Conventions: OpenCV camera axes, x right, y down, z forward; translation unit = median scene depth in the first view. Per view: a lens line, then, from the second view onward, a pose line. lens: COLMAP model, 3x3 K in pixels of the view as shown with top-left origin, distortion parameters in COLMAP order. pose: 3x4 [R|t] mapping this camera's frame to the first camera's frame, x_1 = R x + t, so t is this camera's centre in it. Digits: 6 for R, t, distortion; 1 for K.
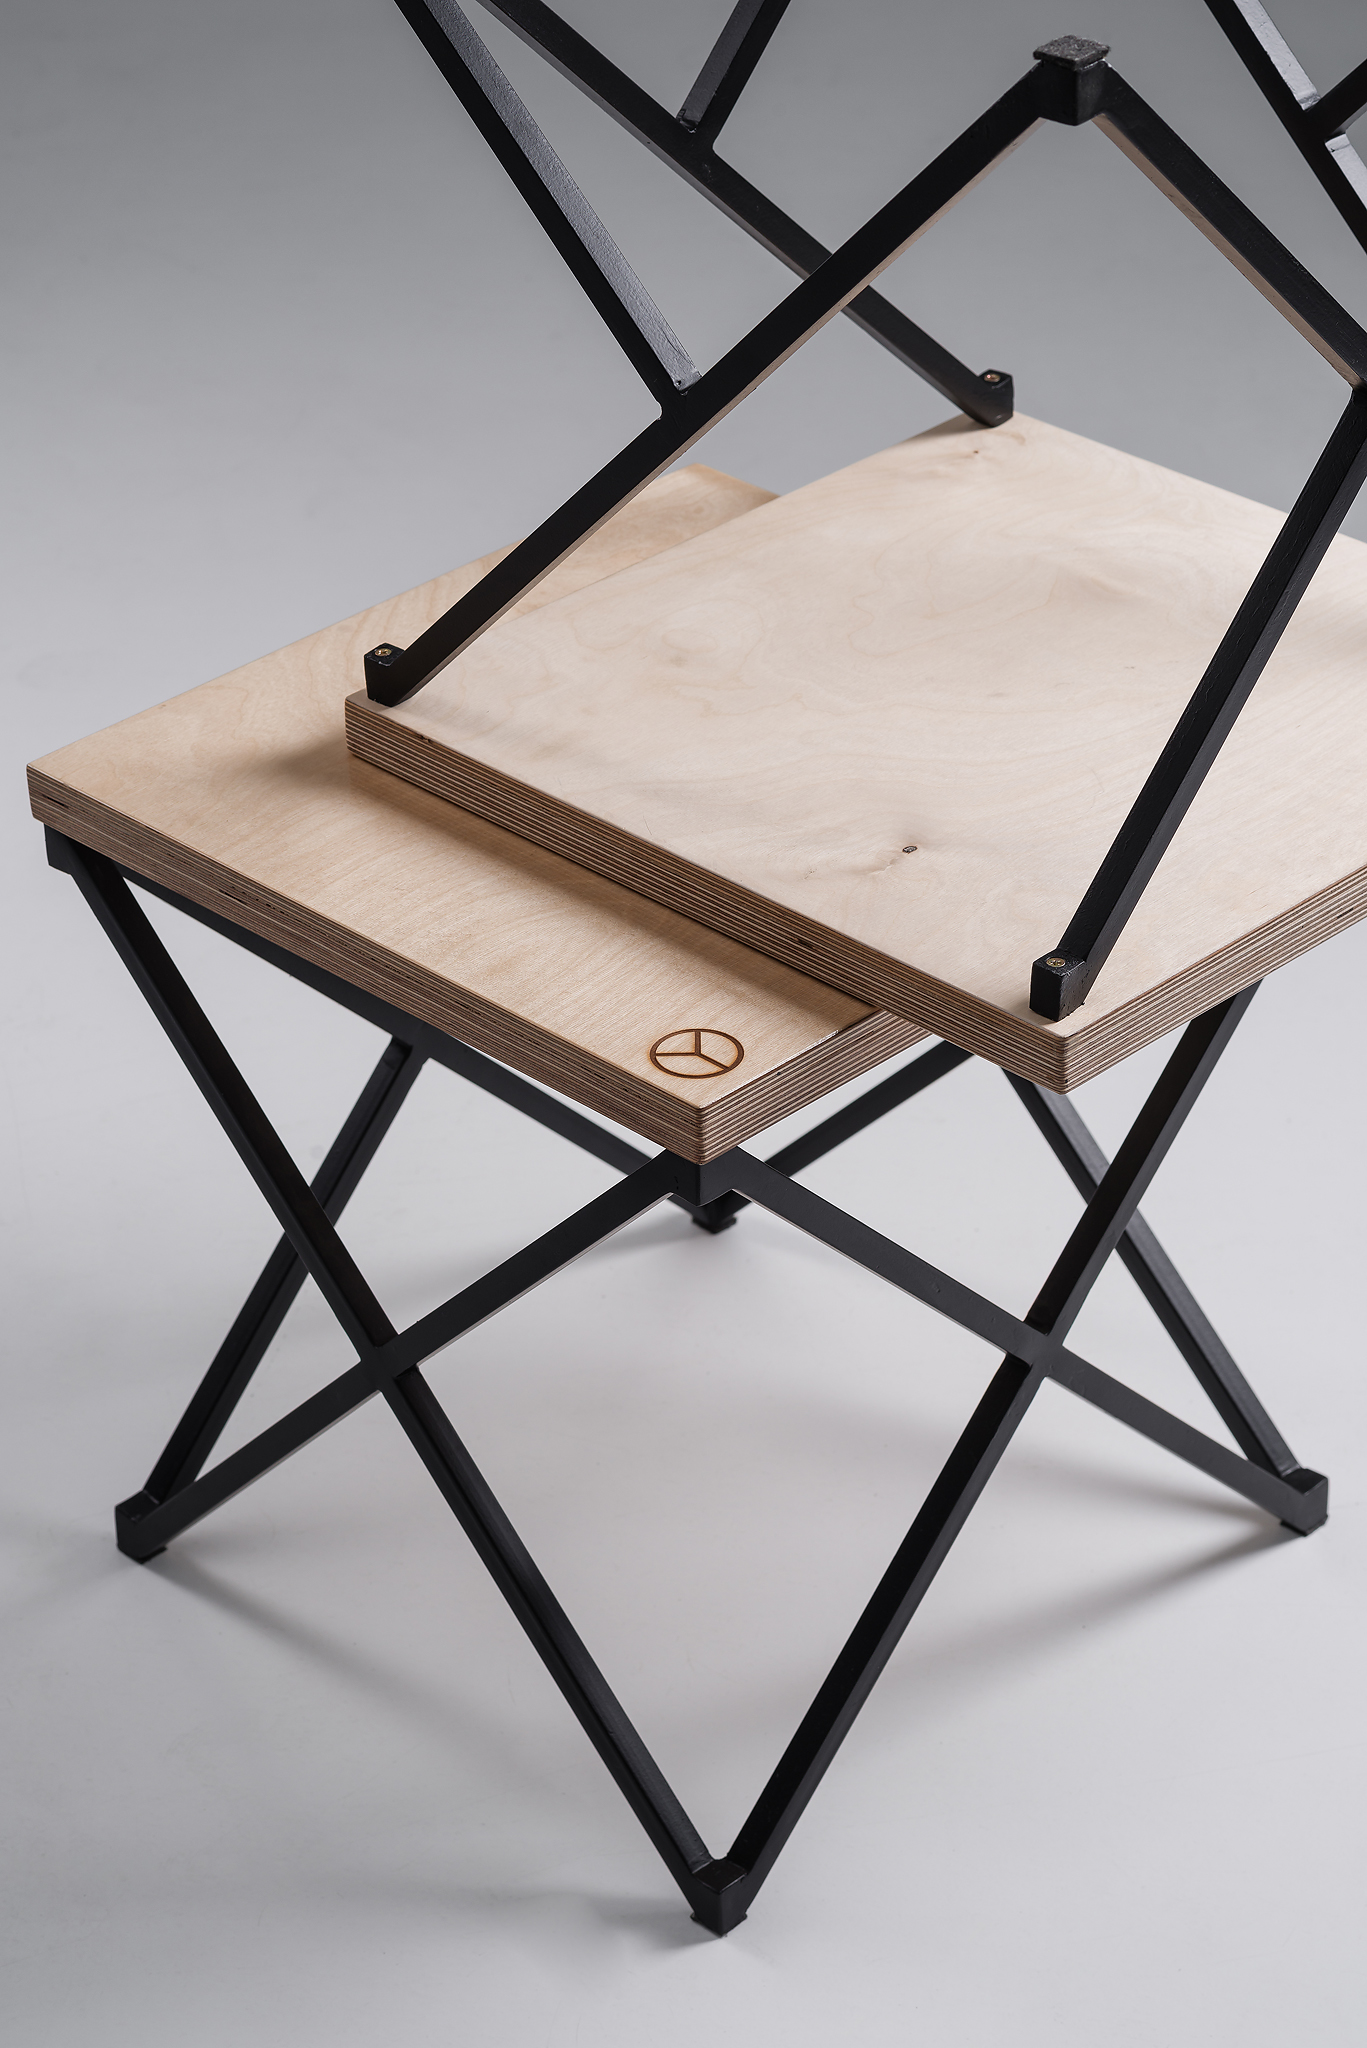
lens RADIAL K [[4959.5, 0, 683.5], [0, 4959.5, 1024.0], [0, 0, 1]] dist [0.014849, 0.171855]
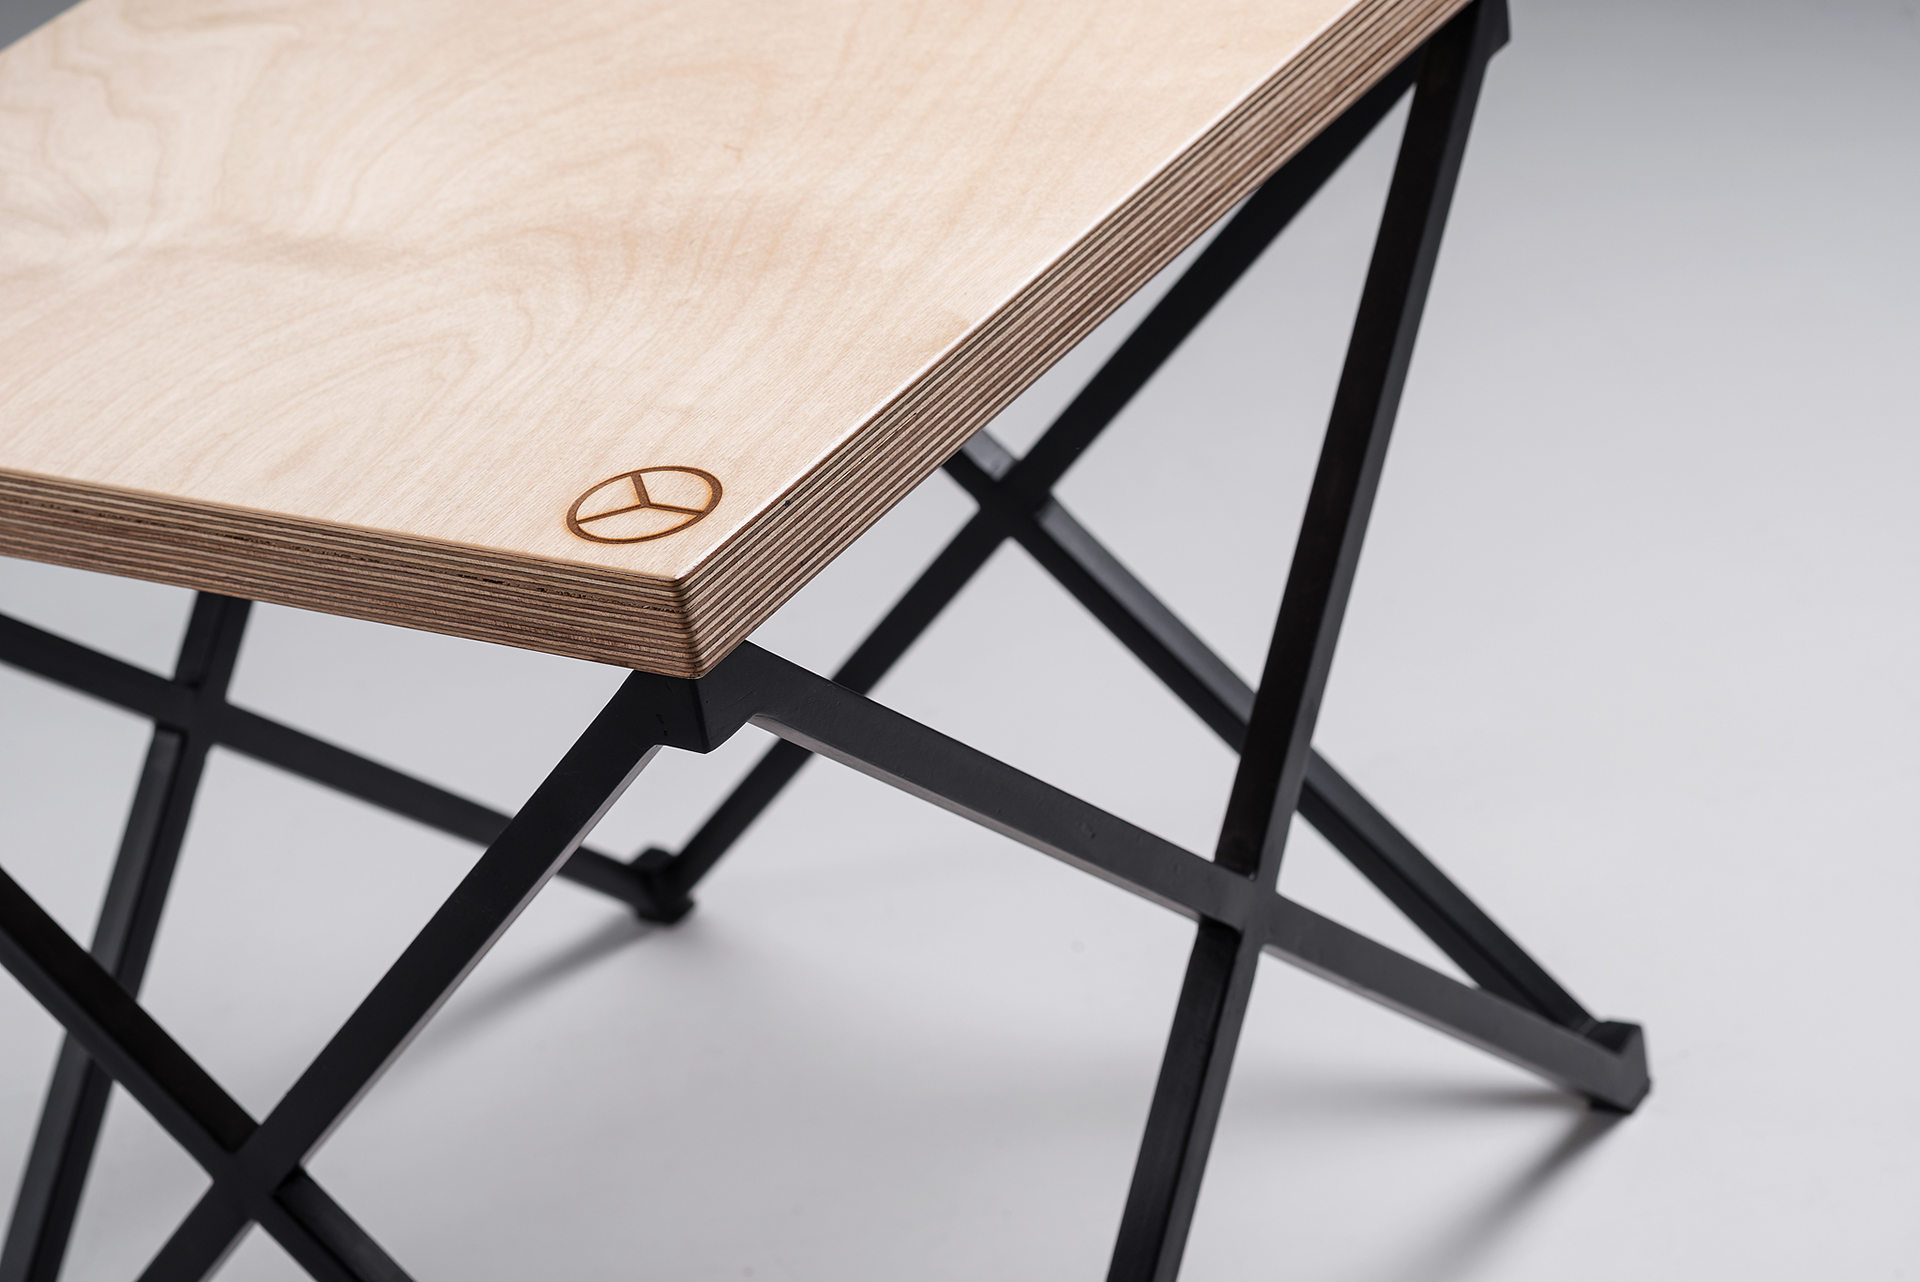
lens RADIAL K [[4649.5, 0, 960.0], [0, 4649.5, 641.0], [0, 0, 1]] dist [0.014849, 0.171855]
pose [[0.965855, -0.231430, 0.116464, -0.027053], [0.237606, 0.970449, -0.042097, 0.049822], [-0.103280, 0.068332, 0.992302, 0.409097]]
